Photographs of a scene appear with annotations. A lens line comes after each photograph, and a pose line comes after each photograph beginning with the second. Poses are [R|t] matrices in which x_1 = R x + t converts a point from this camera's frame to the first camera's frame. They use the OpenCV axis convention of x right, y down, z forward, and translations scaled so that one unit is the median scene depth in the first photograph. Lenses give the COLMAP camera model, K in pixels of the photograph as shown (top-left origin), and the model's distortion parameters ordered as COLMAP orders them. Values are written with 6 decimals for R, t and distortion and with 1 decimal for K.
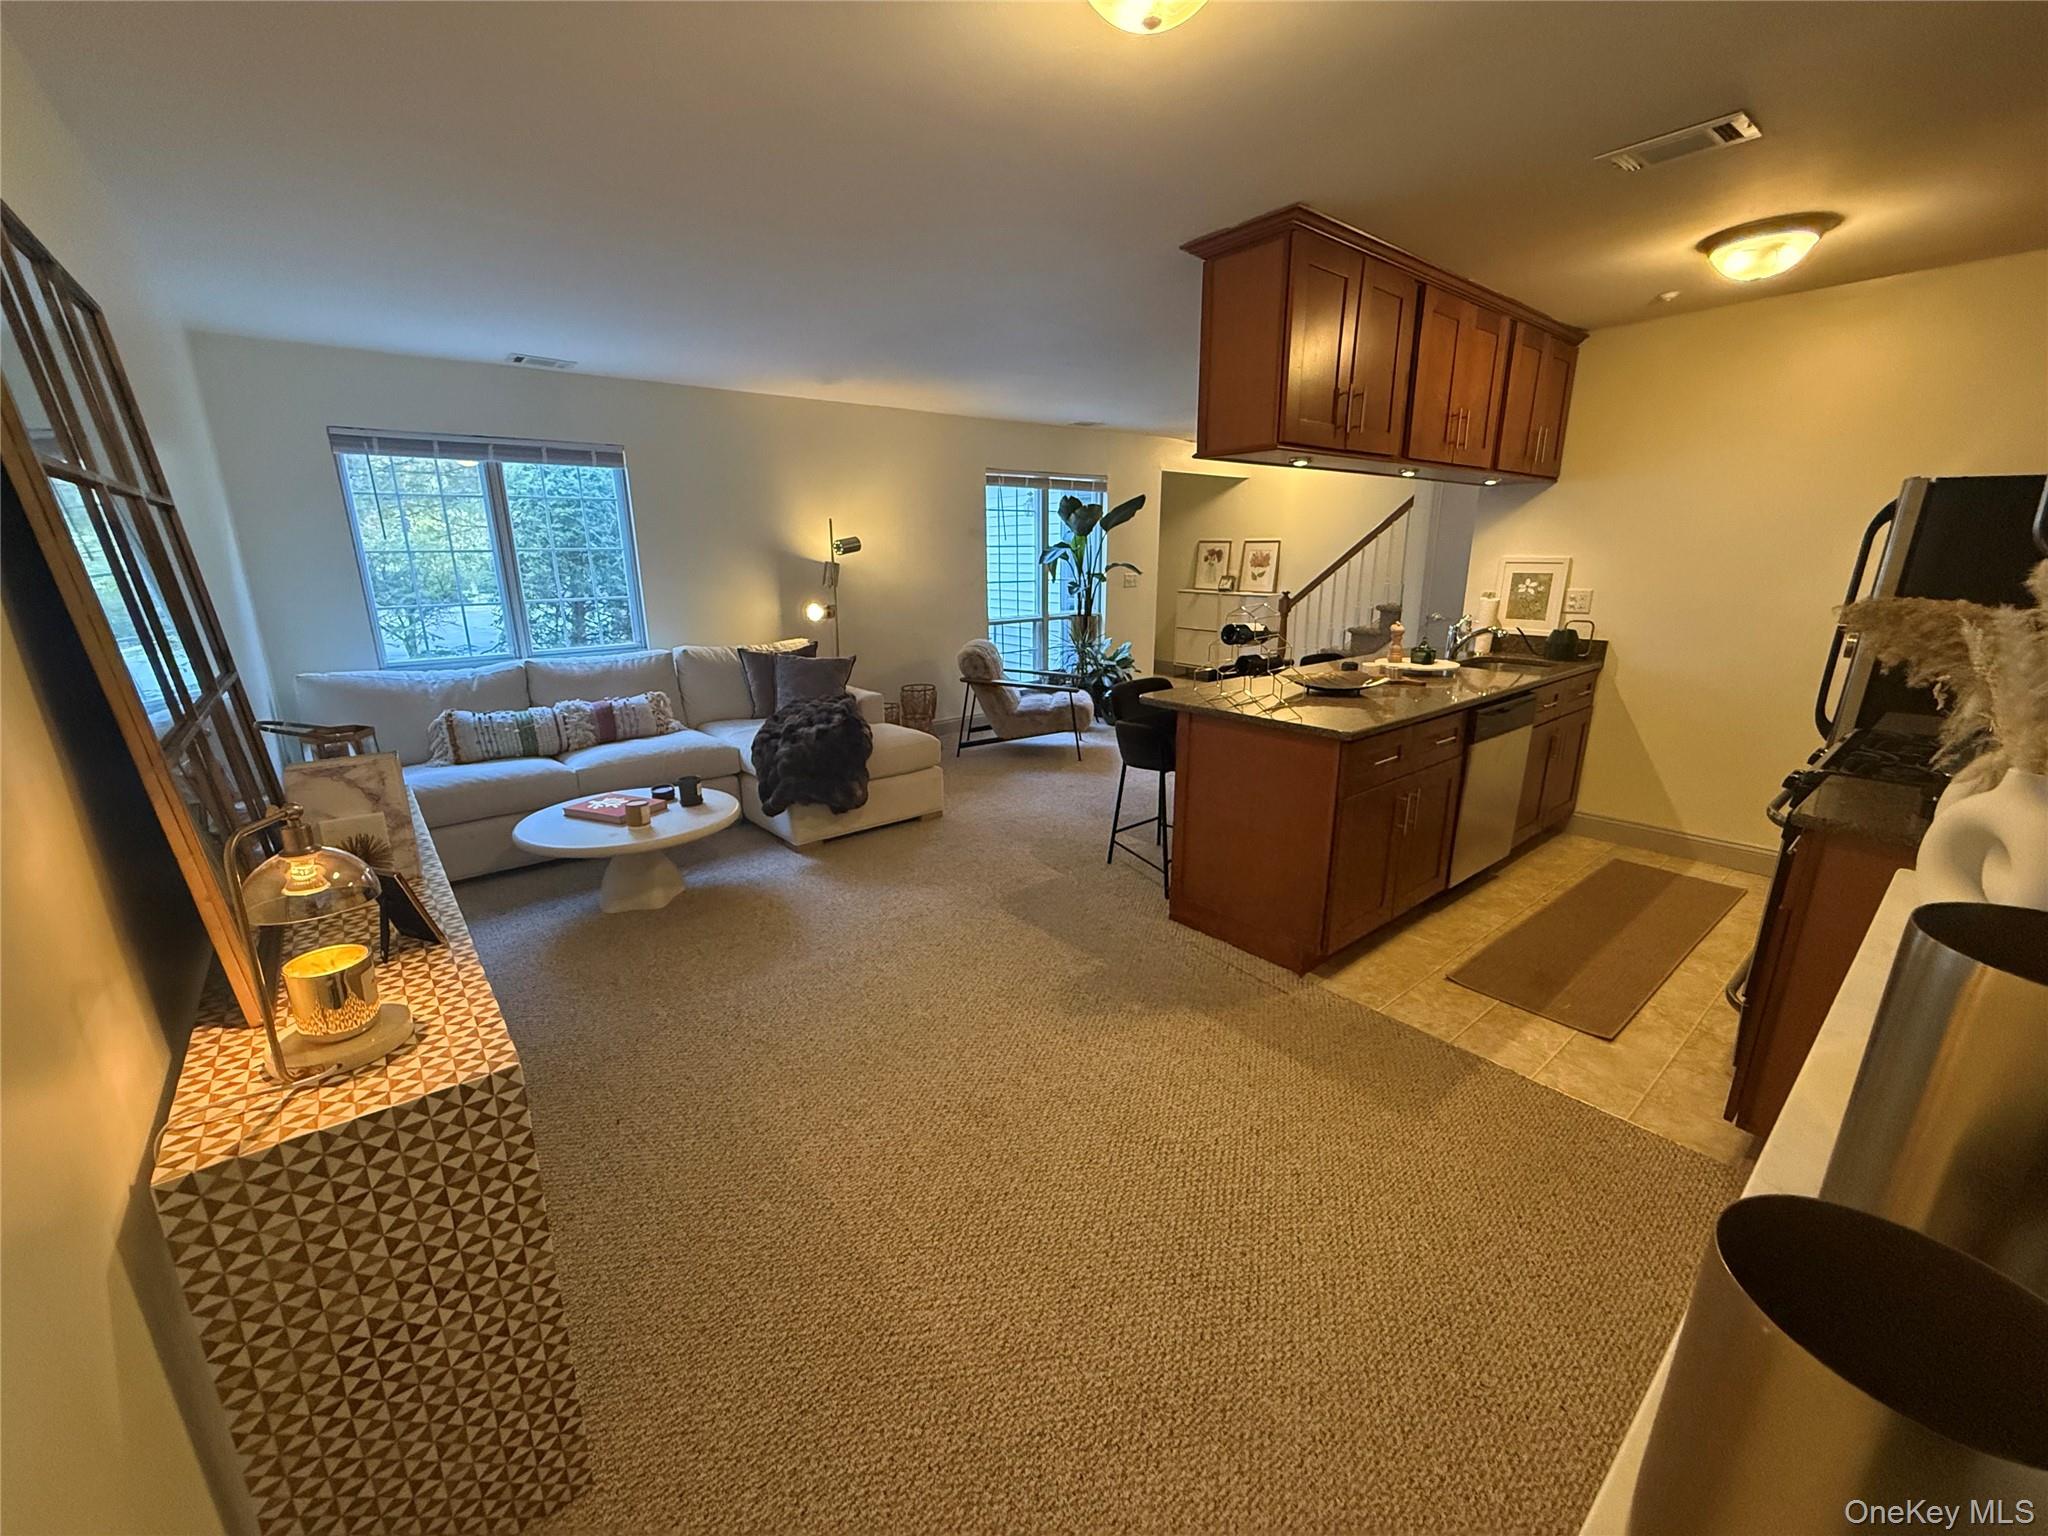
lens RADIAL K [[815.4, 0, 1016.7], [0, 815.4, 771.5], [0, 0, 1]] dist [0.000249, 0.000002]
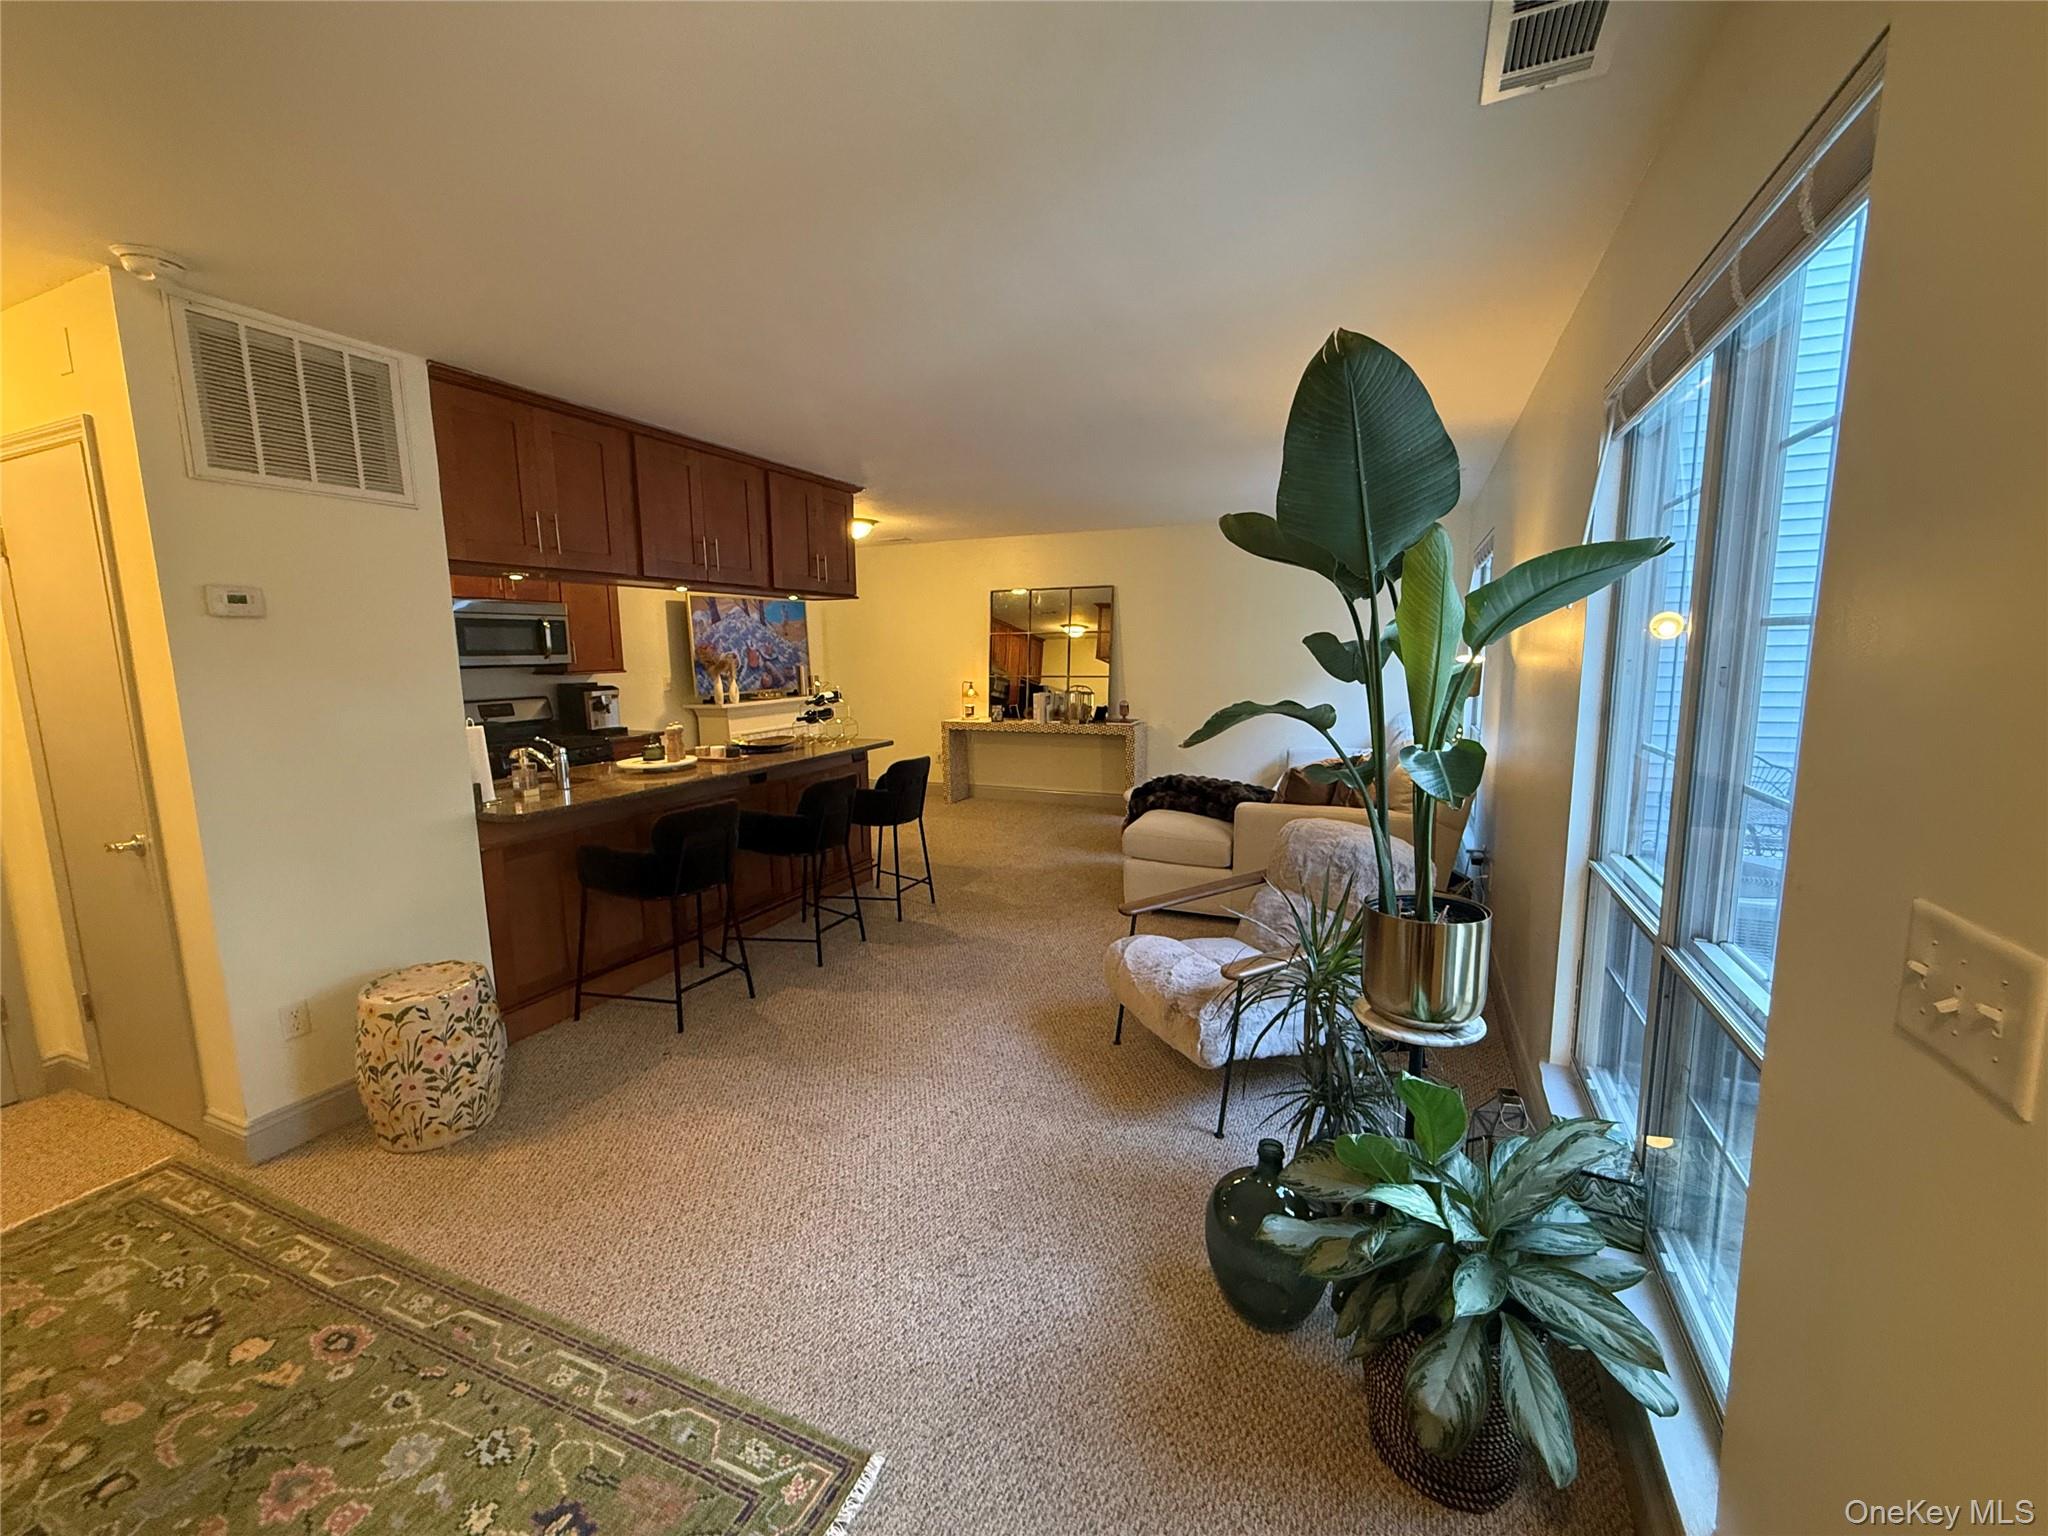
lens RADIAL K [[830.1, 0, 1024.0], [0, 830.1, 768.0], [0, 0, 1]] dist [0.001841, 0.000040]
pose [[-0.892636, 0.091182, -0.441460, 0.436840], [-0.095756, 0.918623, 0.383356, -0.468158], [0.440491, 0.384470, -0.811265, 1.688530]]
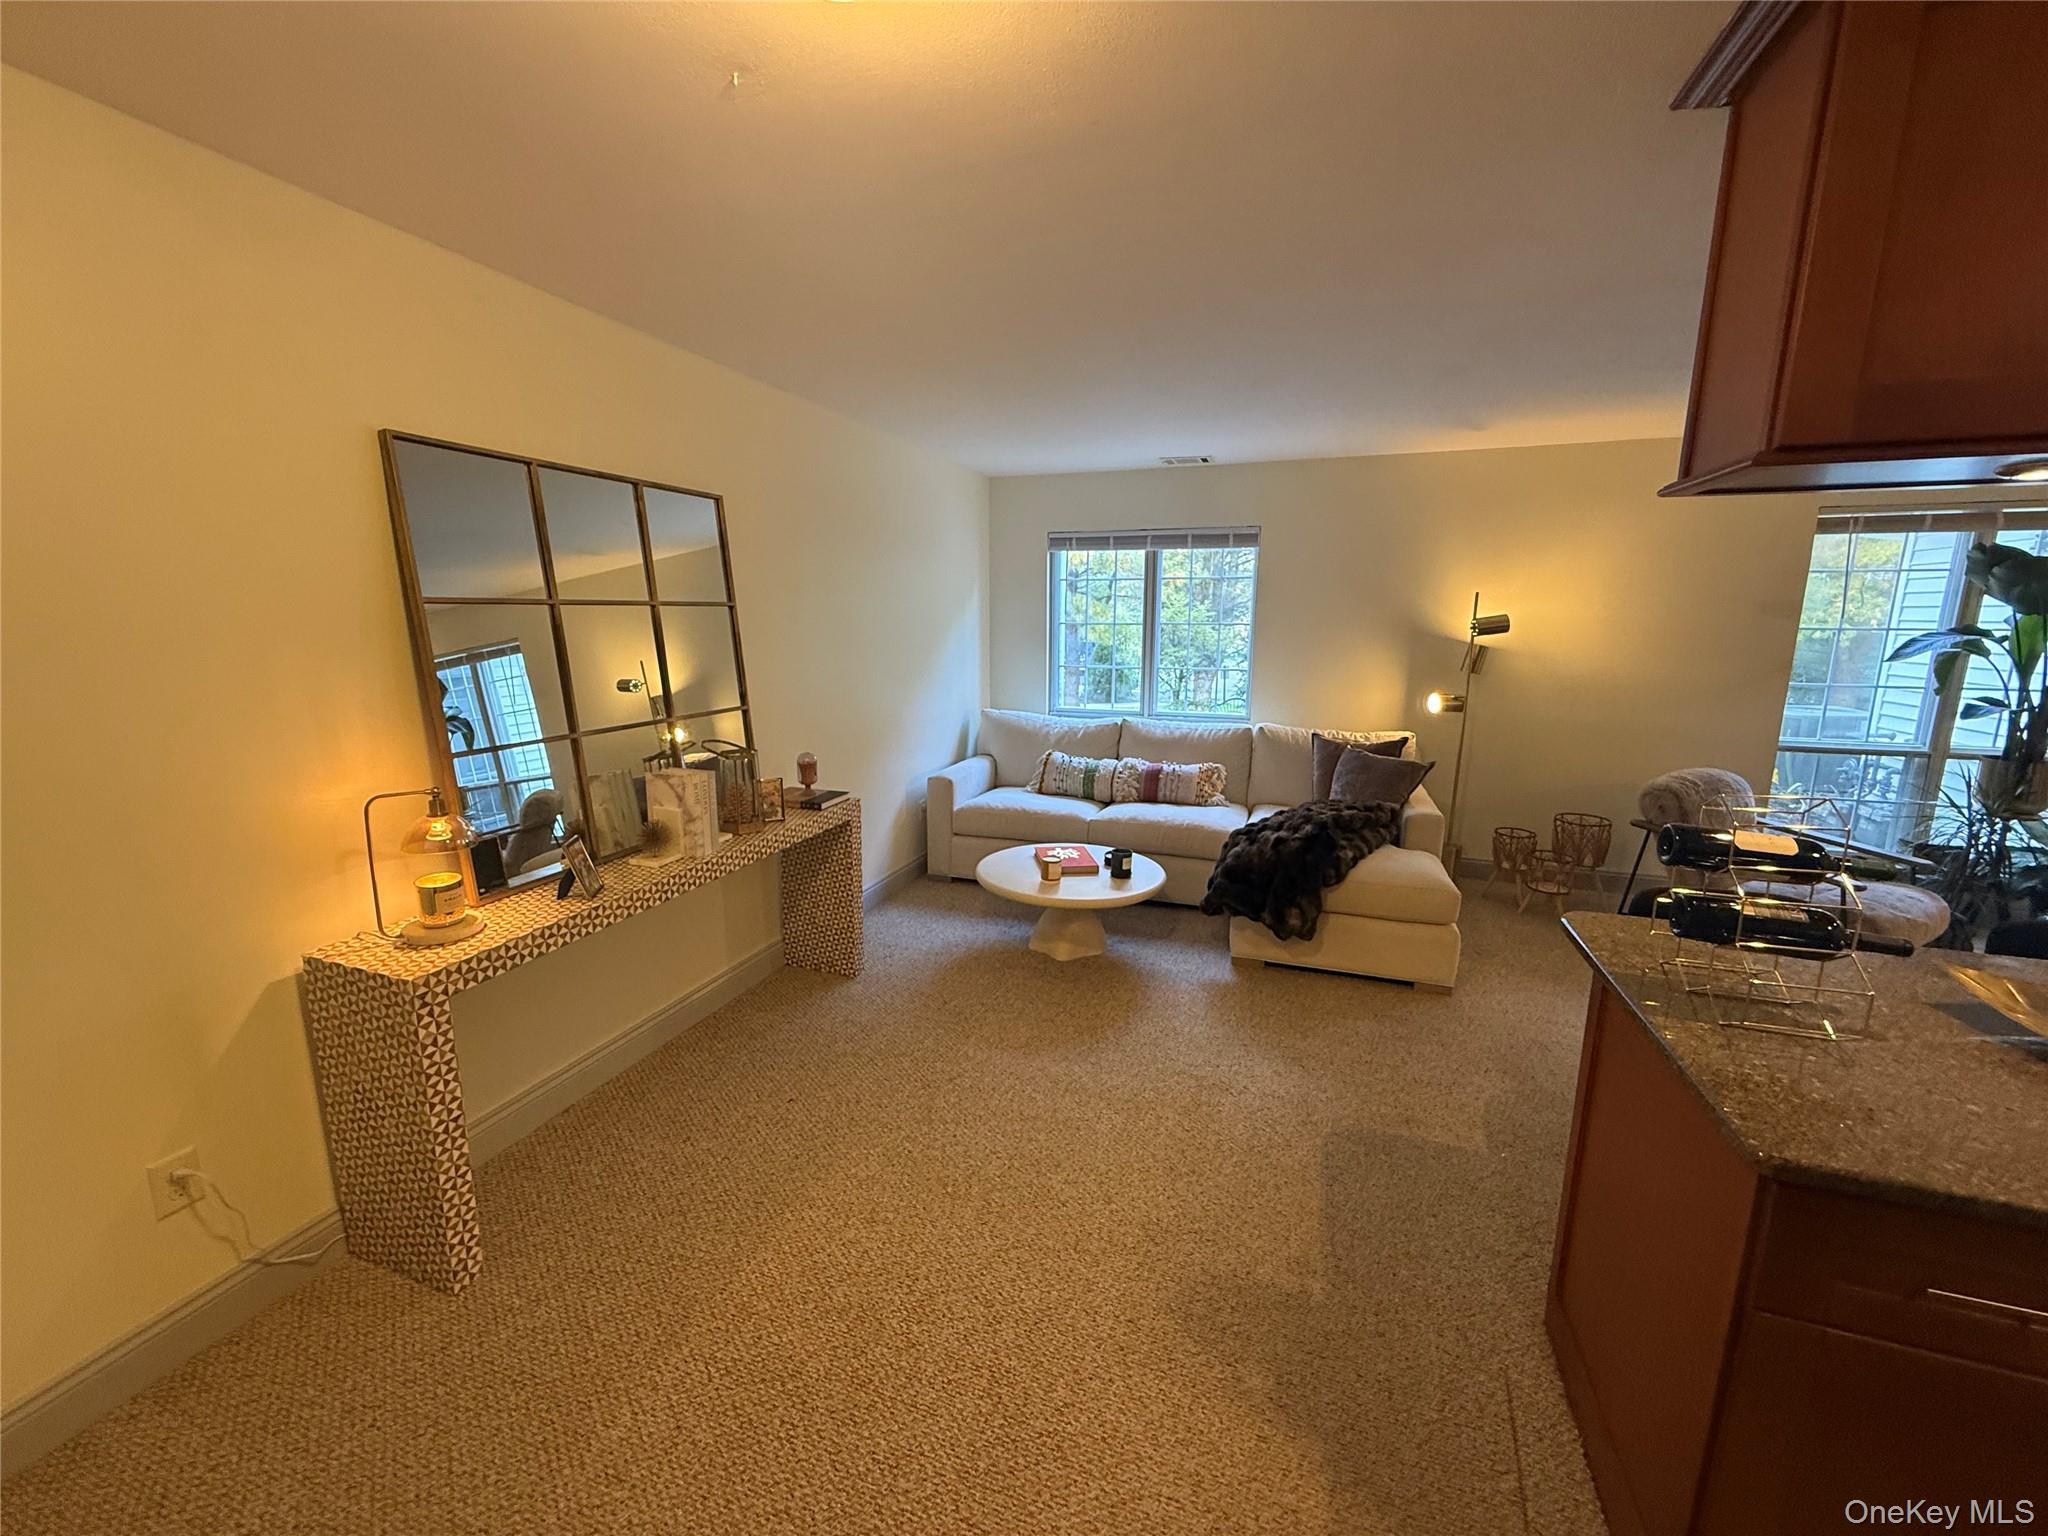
lens RADIAL K [[813.7, 0, 1015.1], [0, 813.7, 771.8], [0, 0, 1]] dist [0.000862, 0.000012]
pose [[0.513323, 0.175796, -0.839997, 0.287660], [-0.234072, 0.970364, 0.060037, -0.091973], [0.825657, 0.165802, 0.539259, 0.252739]]
